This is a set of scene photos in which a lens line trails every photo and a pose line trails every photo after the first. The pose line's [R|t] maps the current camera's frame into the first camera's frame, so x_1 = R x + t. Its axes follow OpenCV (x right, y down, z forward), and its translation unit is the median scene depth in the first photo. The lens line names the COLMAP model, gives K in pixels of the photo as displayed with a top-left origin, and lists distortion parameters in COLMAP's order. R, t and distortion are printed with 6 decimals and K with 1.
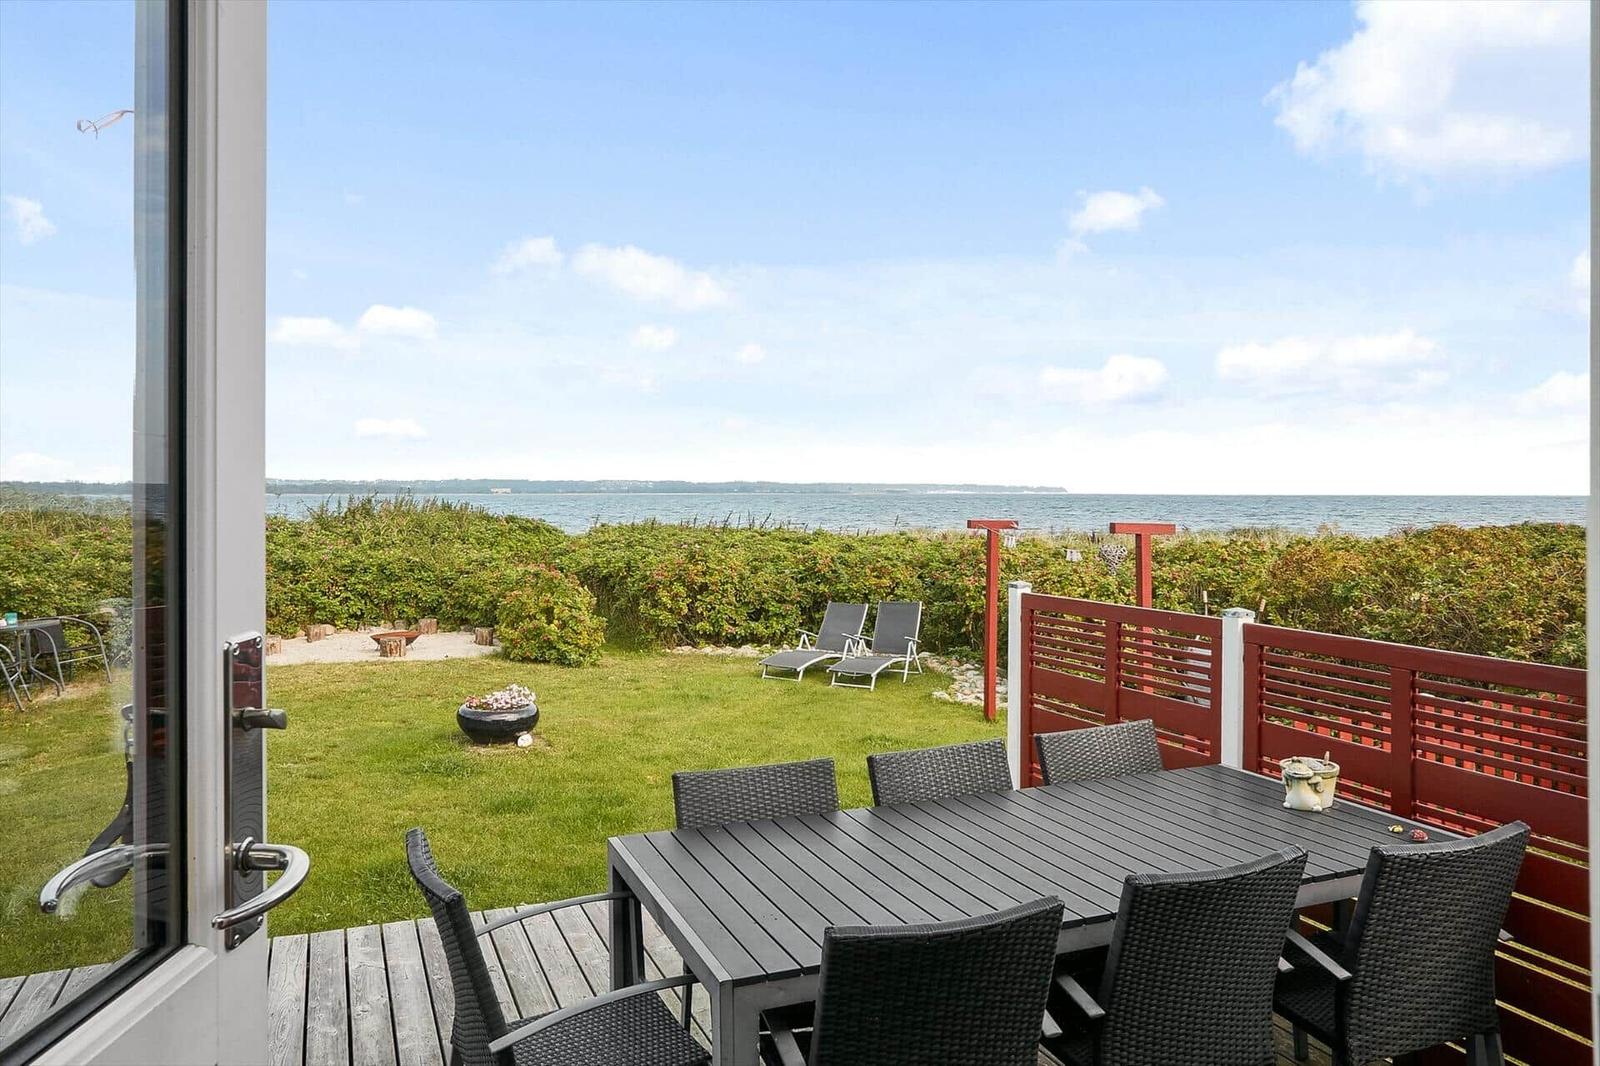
lens RADIAL K [[1092.5, 0, 800.0], [0, 1092.5, 533.0], [0, 0, 1]] dist [-0.096347, 0.000807]
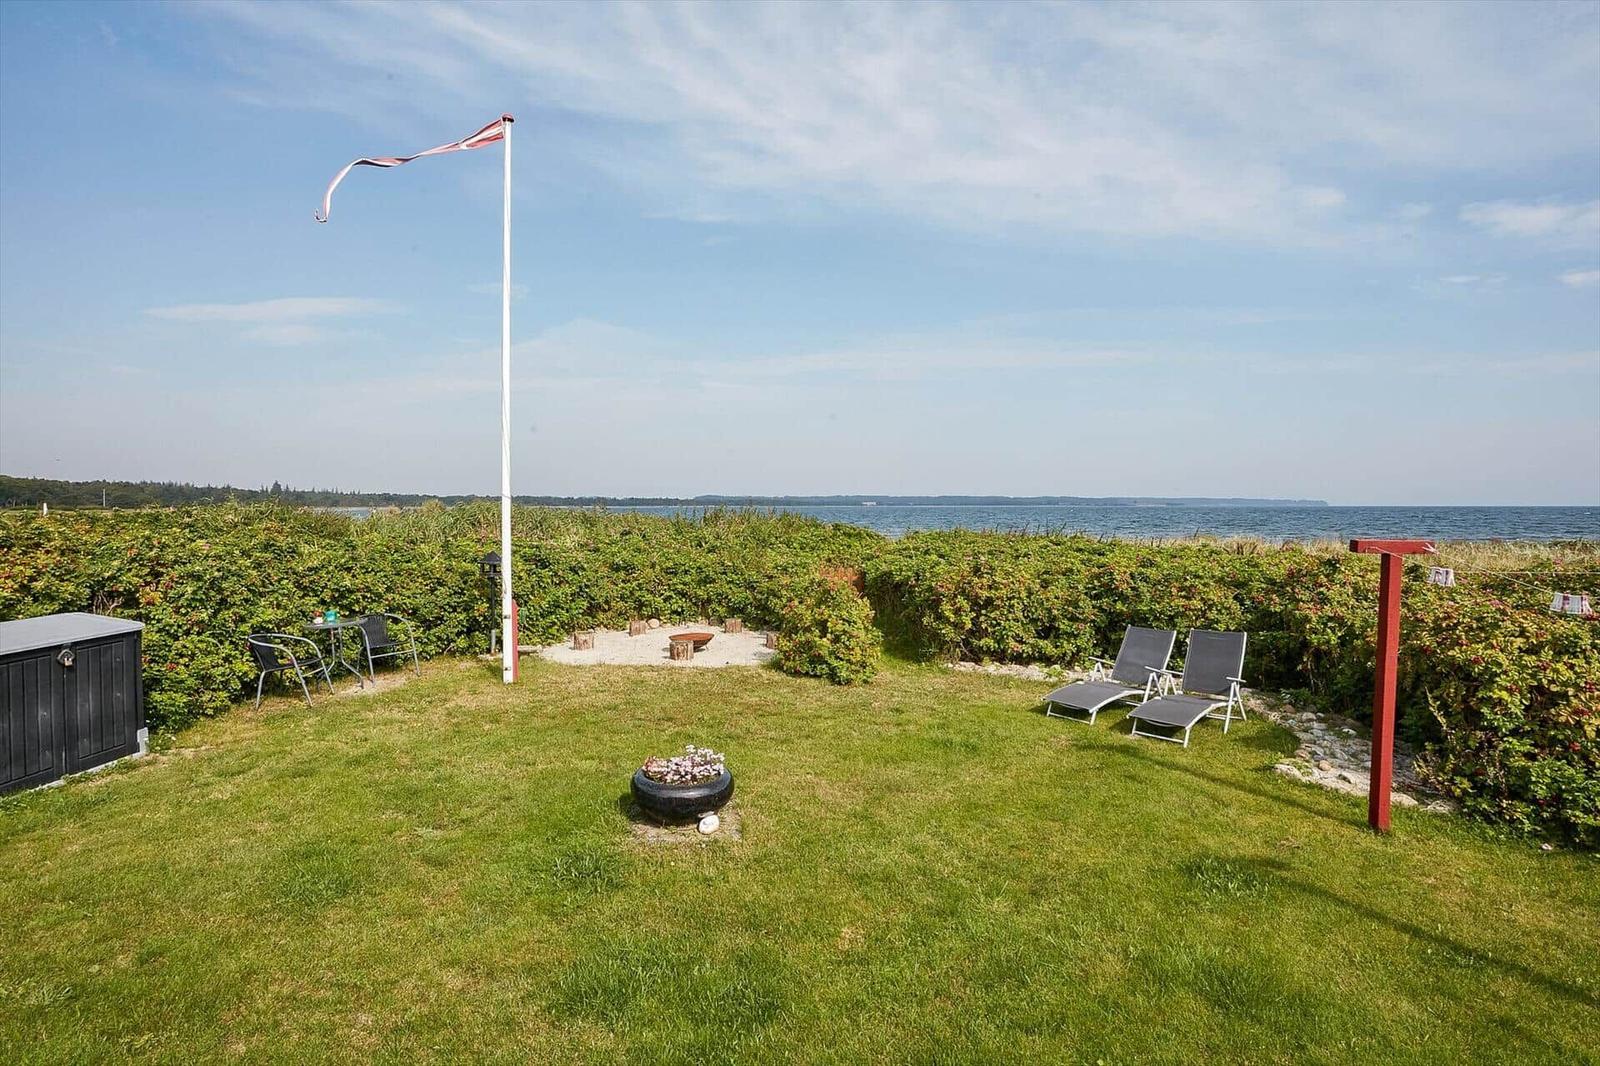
lens RADIAL K [[806.5, 0, 800.0], [0, 806.5, 533.0], [0, 0, 1]] dist [-0.045464, 0.001072]
pose [[0.938388, 0.010589, -0.345420, -0.000266], [-0.011505, 0.999934, -0.000601, -0.008378], [0.345391, 0.004538, 0.938448, 0.278452]]
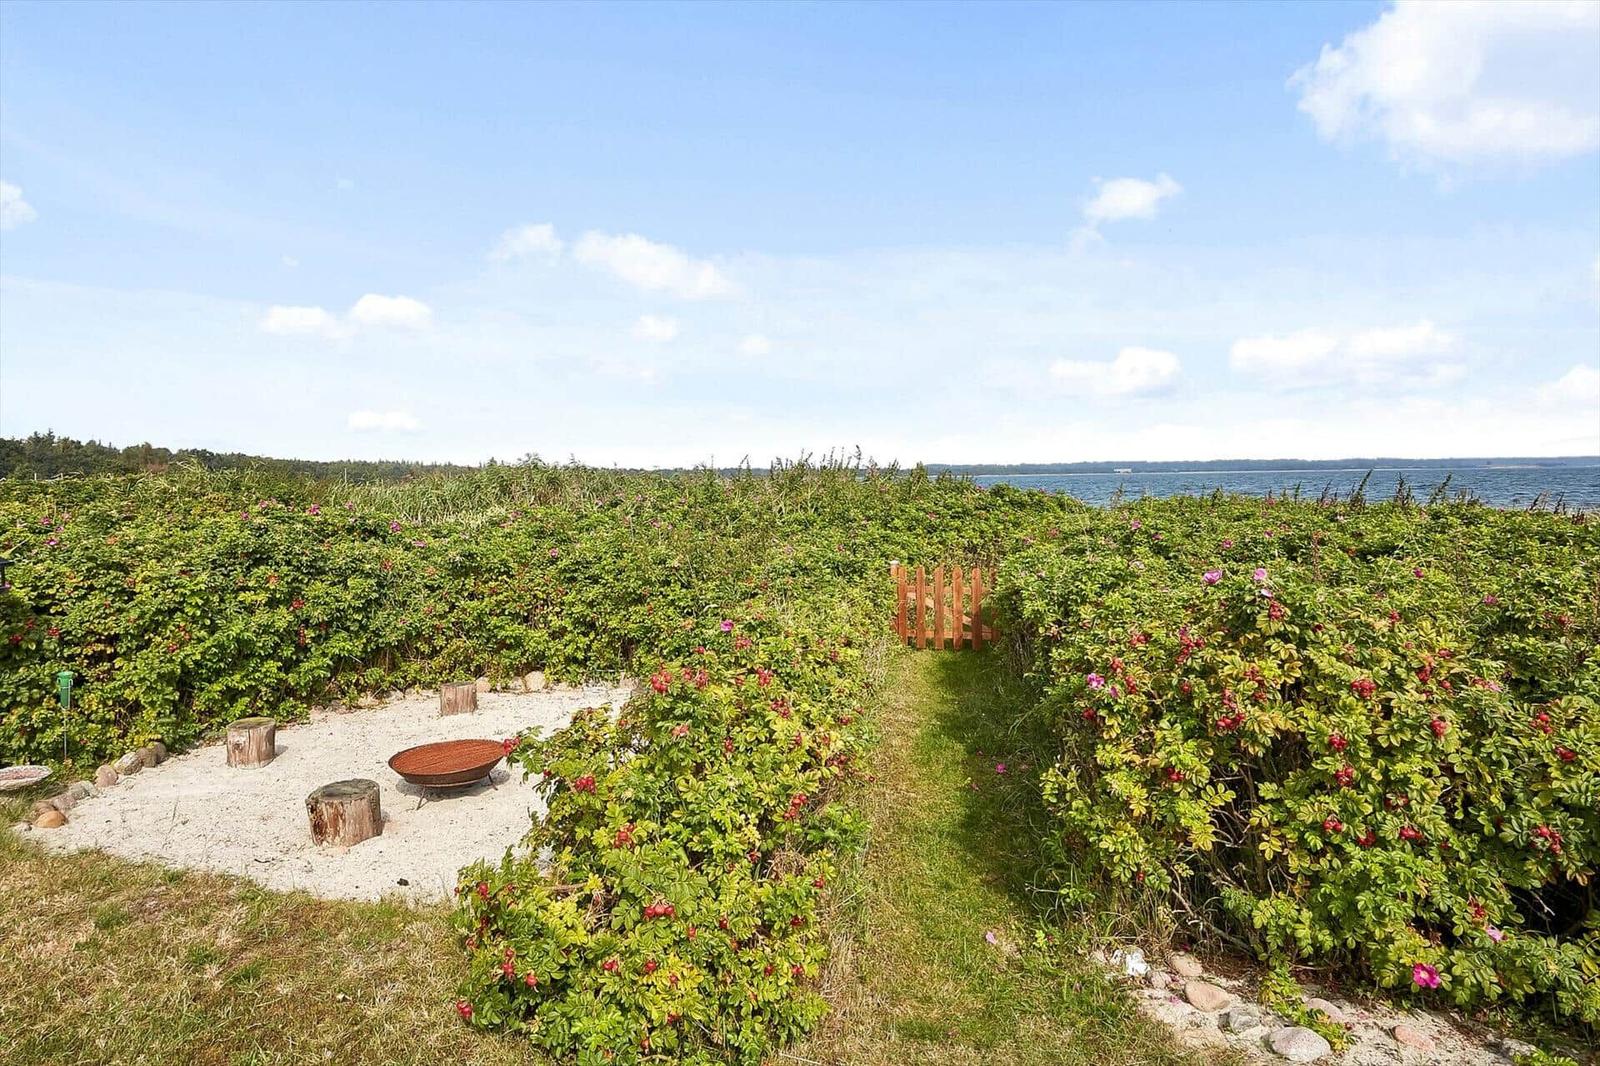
lens RADIAL K [[891.2, 0, 769.0], [0, 891.2, 495.6], [0, 0, 1]] dist [-0.020028, 0.007539]
pose [[0.799883, -0.001260, -0.600155, -0.062446], [-0.005563, 0.999939, -0.009514, -0.005511], [0.600131, 0.010948, 0.799827, 0.770542]]
